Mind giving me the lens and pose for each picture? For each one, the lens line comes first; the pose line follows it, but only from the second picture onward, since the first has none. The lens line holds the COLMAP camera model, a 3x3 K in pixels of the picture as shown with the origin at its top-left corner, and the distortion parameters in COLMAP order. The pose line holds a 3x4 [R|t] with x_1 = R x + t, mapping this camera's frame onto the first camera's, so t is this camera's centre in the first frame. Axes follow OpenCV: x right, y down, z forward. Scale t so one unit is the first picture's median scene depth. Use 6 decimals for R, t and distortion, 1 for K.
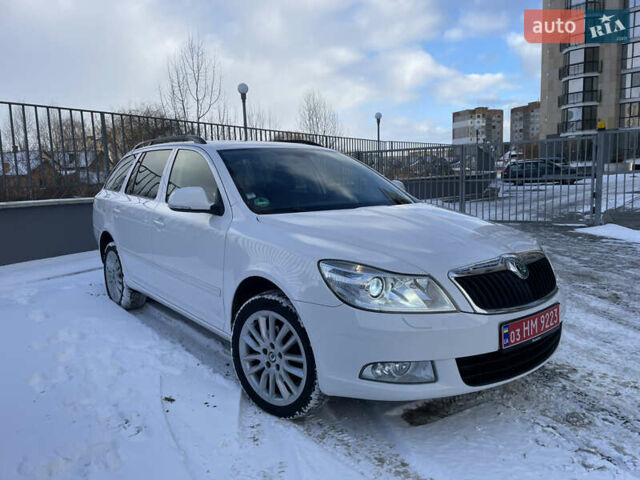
lens RADIAL K [[486.5, 0, 326.5], [0, 486.5, 241.8], [0, 0, 1]] dist [0.023746, -0.023045]
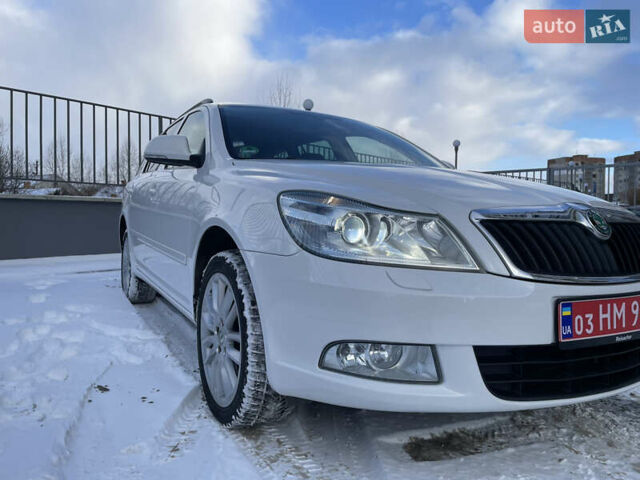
lens RADIAL K [[486.5, 0, 319.6], [0, 486.5, 234.5], [0, 0, 1]] dist [0.023746, -0.023045]
pose [[0.982458, 0.043642, -0.181307, 0.145642], [-0.061827, 0.993470, -0.095888, 0.138304], [0.175939, 0.105416, 0.978741, 0.289667]]
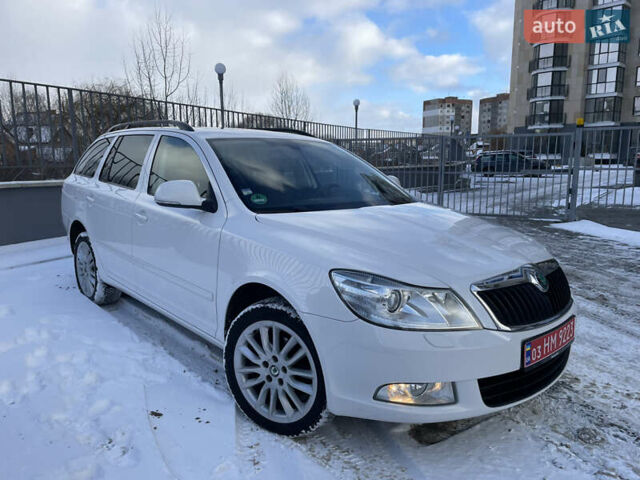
lens RADIAL K [[486.5, 0, 325.6], [0, 486.5, 244.1], [0, 0, 1]] dist [0.023746, -0.023045]
pose [[0.997739, 0.021086, 0.063817, -0.072390], [-0.023311, 0.999139, 0.034326, -0.035105], [-0.063038, -0.035736, 0.997371, 0.080169]]
